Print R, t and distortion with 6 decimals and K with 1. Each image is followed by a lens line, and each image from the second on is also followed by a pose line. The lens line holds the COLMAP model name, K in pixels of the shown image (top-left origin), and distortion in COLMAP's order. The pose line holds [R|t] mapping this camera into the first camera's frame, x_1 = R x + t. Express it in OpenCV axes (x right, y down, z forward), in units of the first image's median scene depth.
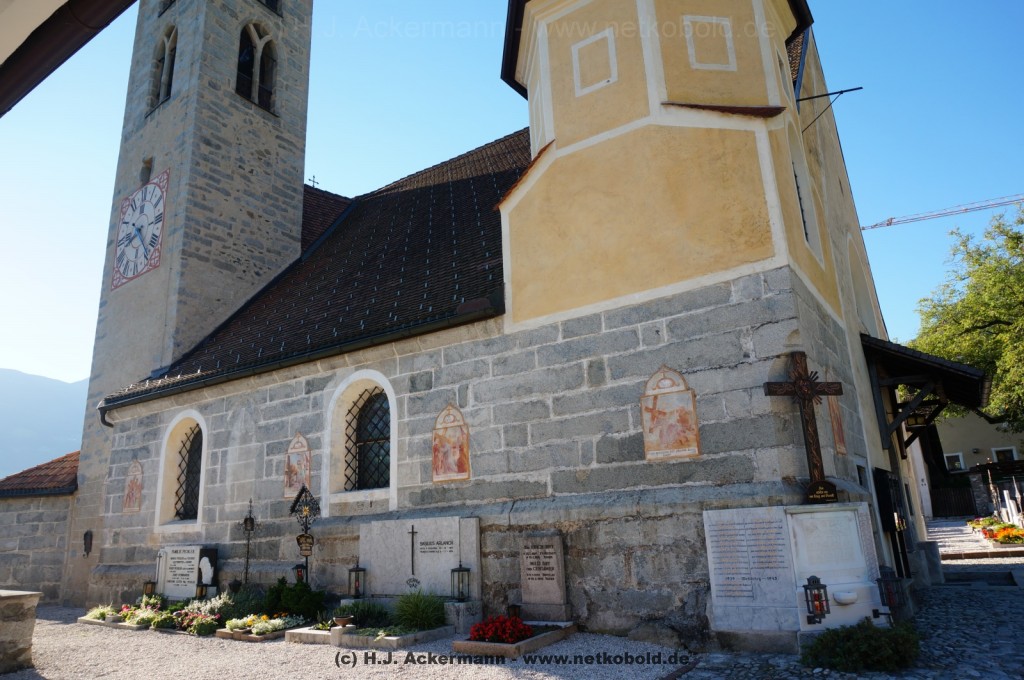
lens RADIAL K [[674.8, 0, 508.3], [0, 674.8, 339.1], [0, 0, 1]] dist [-0.035750, 0.007081]
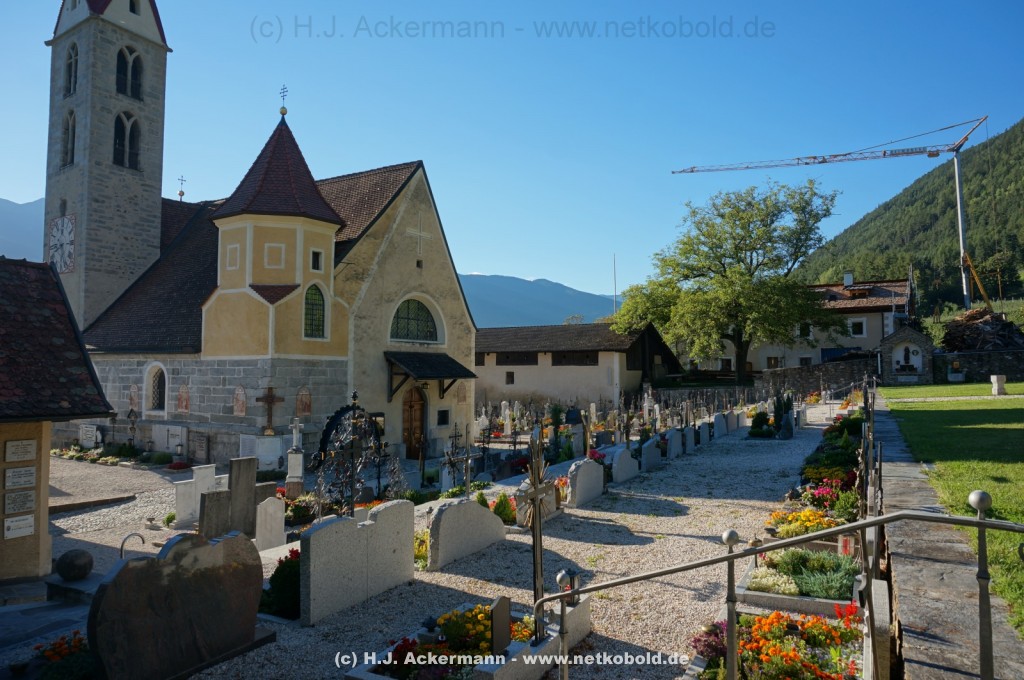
lens RADIAL K [[674.8, 0, 515.8], [0, 674.8, 338.1], [0, 0, 1]] dist [-0.035750, 0.007081]
pose [[0.996923, 0.050490, 0.059960, 0.616761], [-0.062765, 0.972394, 0.224746, -0.439757], [-0.046957, -0.227817, 0.972571, -0.917762]]
